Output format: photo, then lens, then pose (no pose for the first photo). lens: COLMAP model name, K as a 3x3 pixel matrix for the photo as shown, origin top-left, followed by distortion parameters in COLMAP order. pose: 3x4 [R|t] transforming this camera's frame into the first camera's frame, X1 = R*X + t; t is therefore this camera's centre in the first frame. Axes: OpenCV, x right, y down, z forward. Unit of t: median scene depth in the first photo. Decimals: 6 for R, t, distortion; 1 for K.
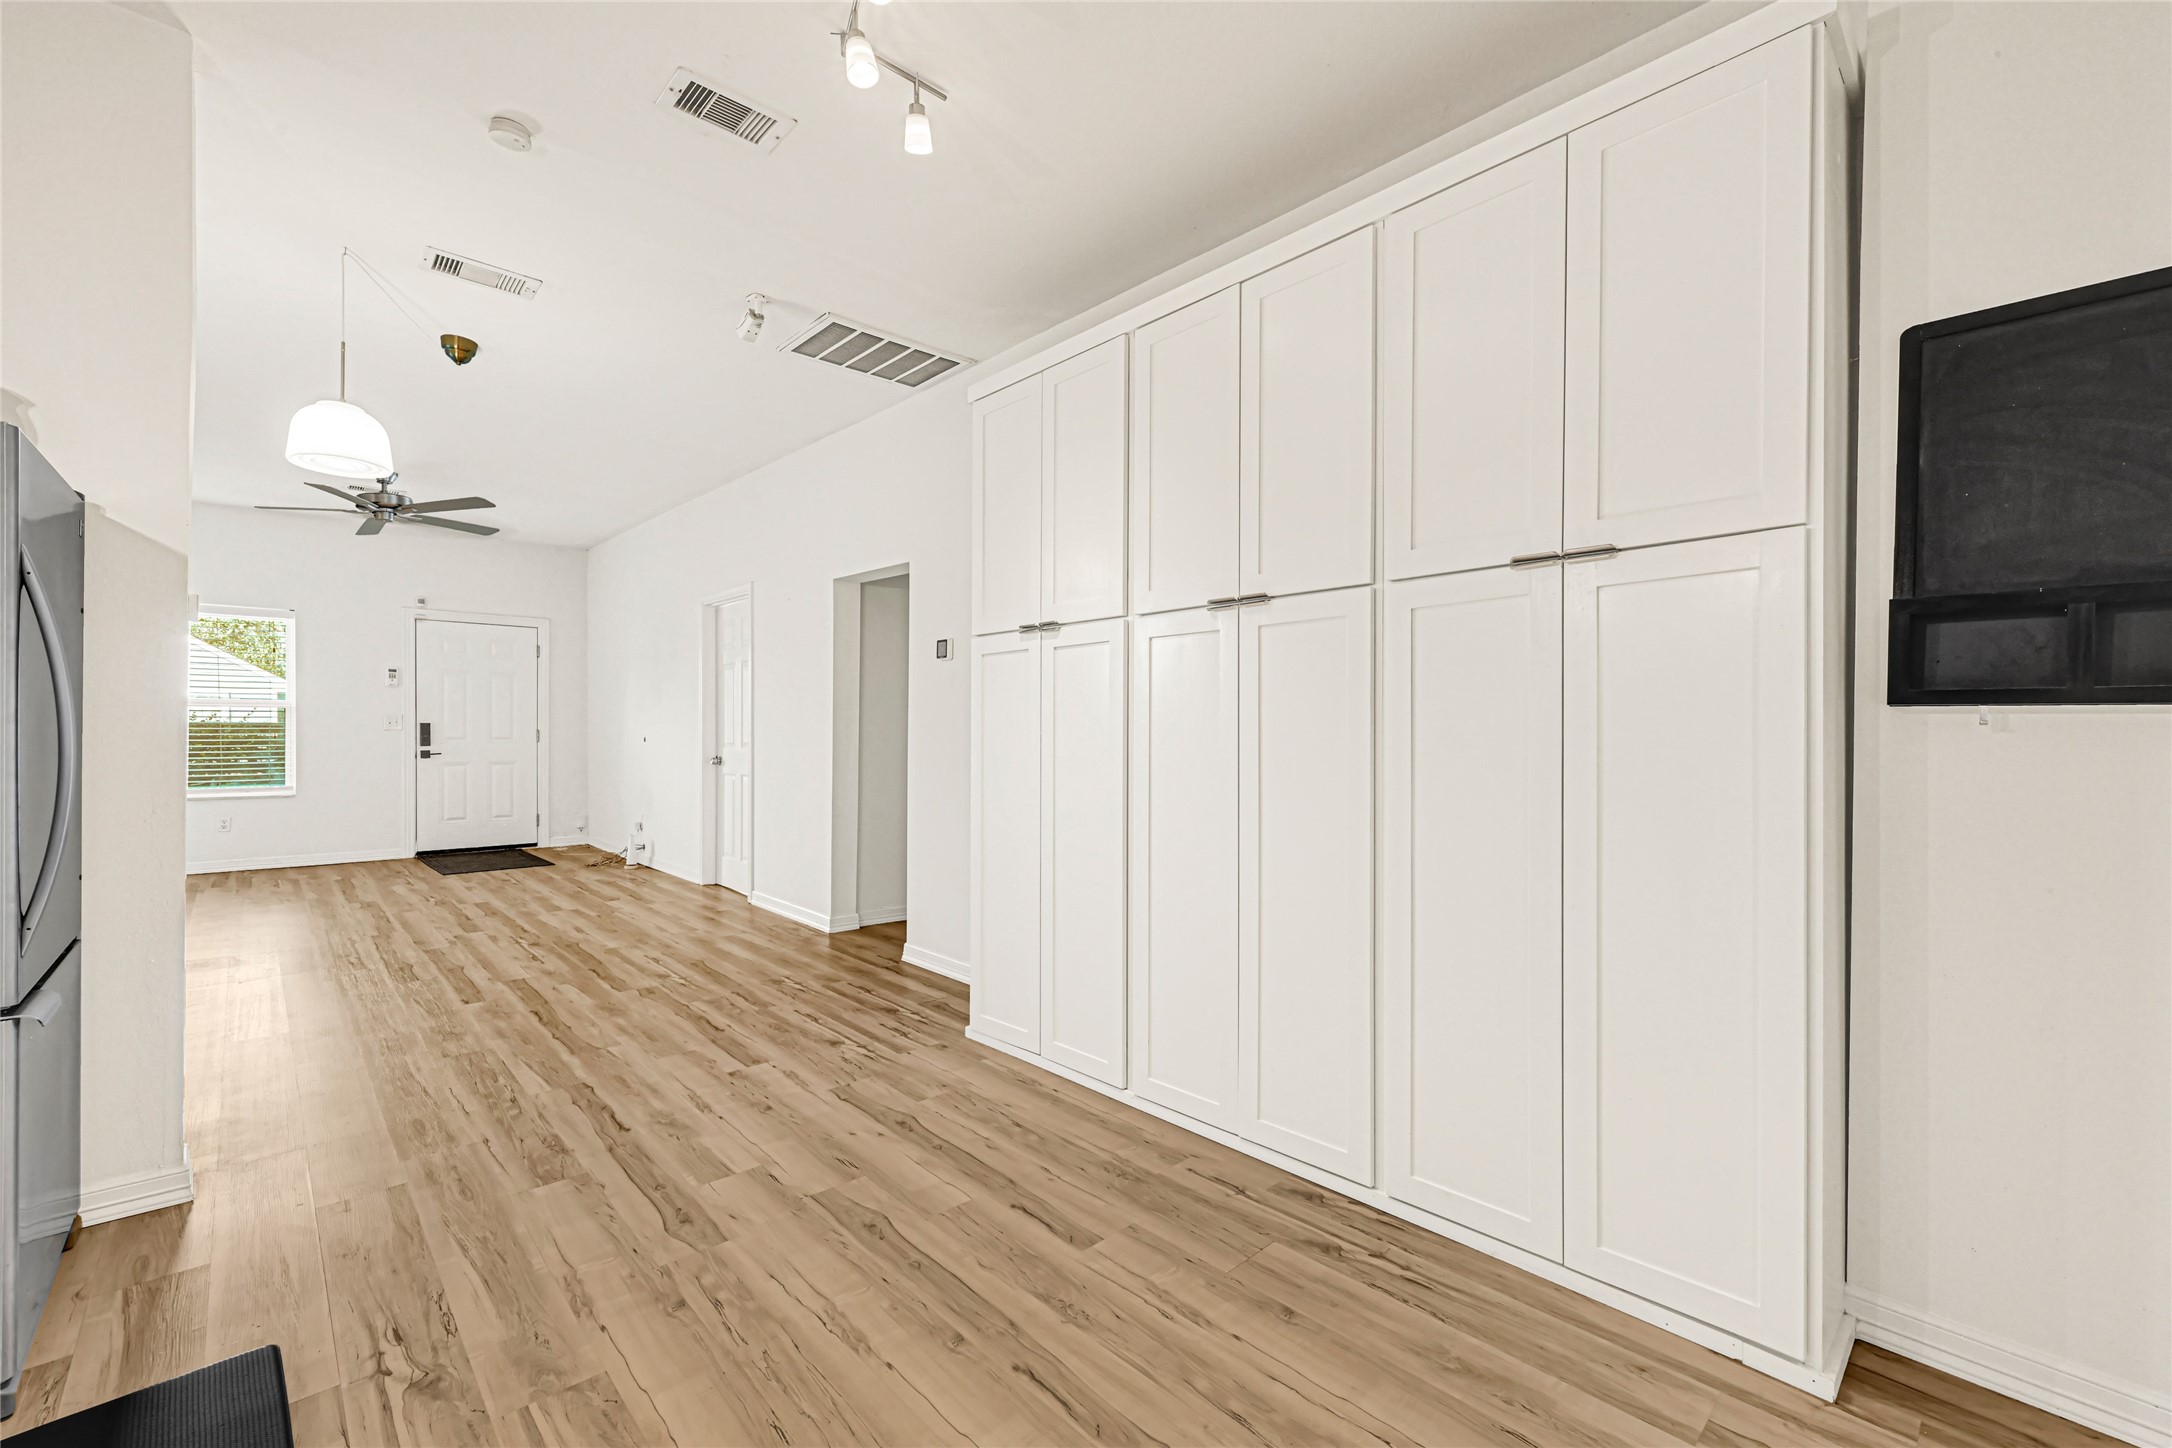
lens RADIAL K [[895.9, 0, 1102.2], [0, 895.9, 750.0], [0, 0, 1]] dist [-0.000401, 0.001602]
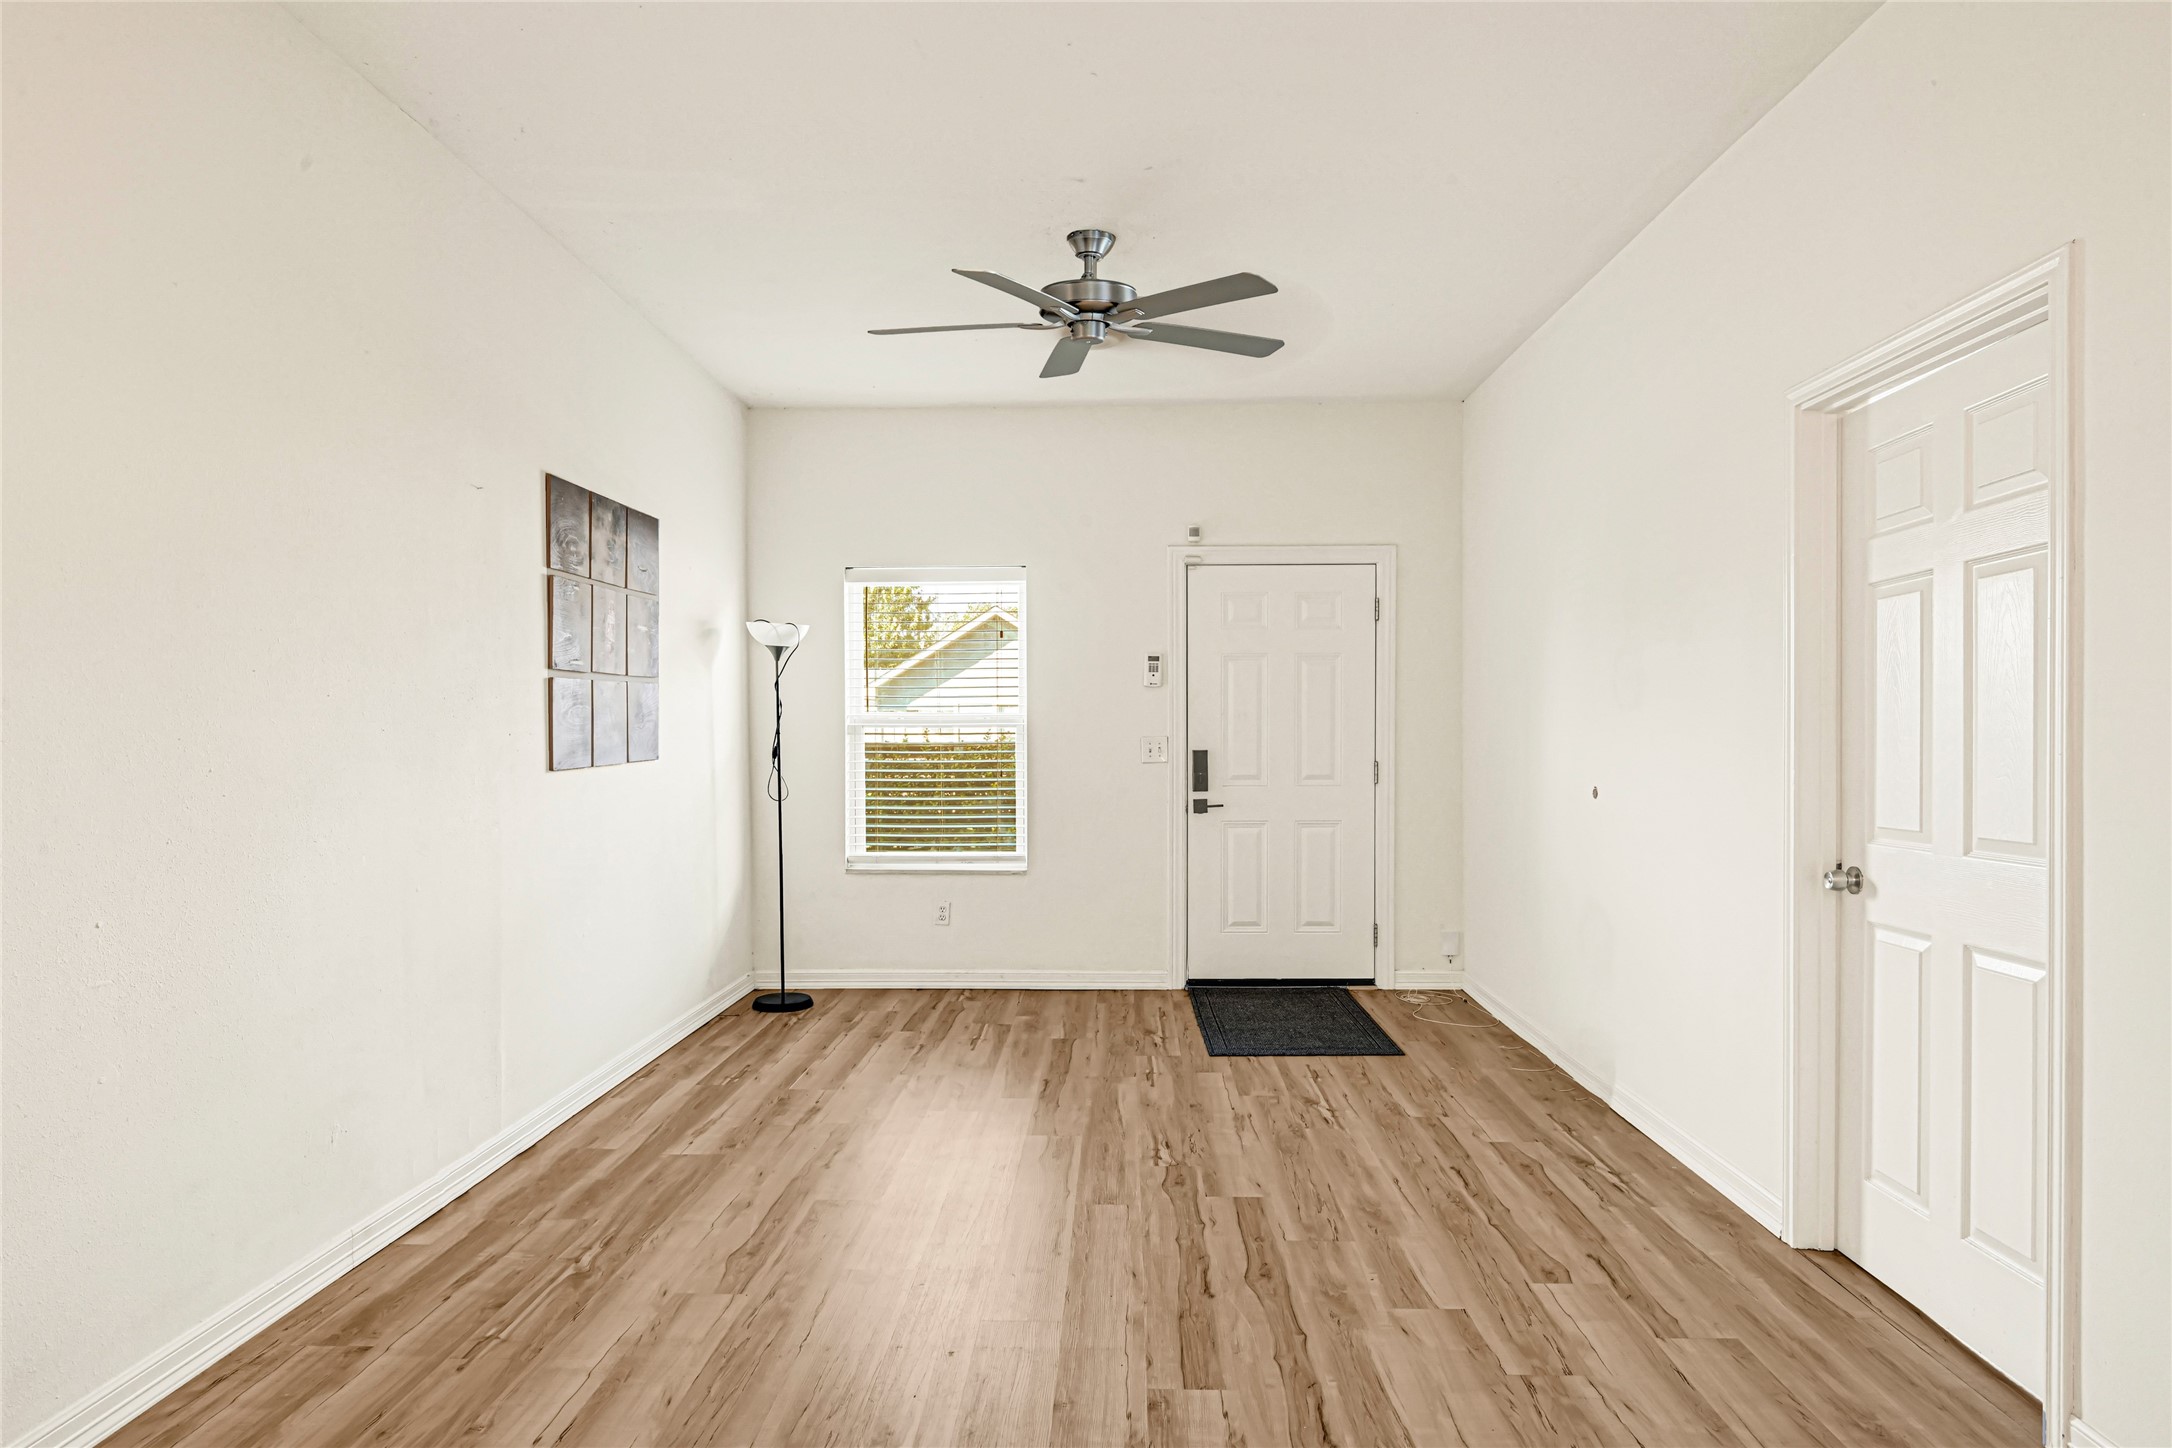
lens RADIAL K [[1238.8, 0, 1085.8], [0, 1238.8, 700.5], [0, 0, 1]] dist [0.003290, 0.001552]
pose [[0.697437, -0.025420, -0.716195, -0.535182], [-0.009198, 0.998971, -0.044413, -0.055641], [0.716587, 0.037563, 0.696486, 0.874228]]
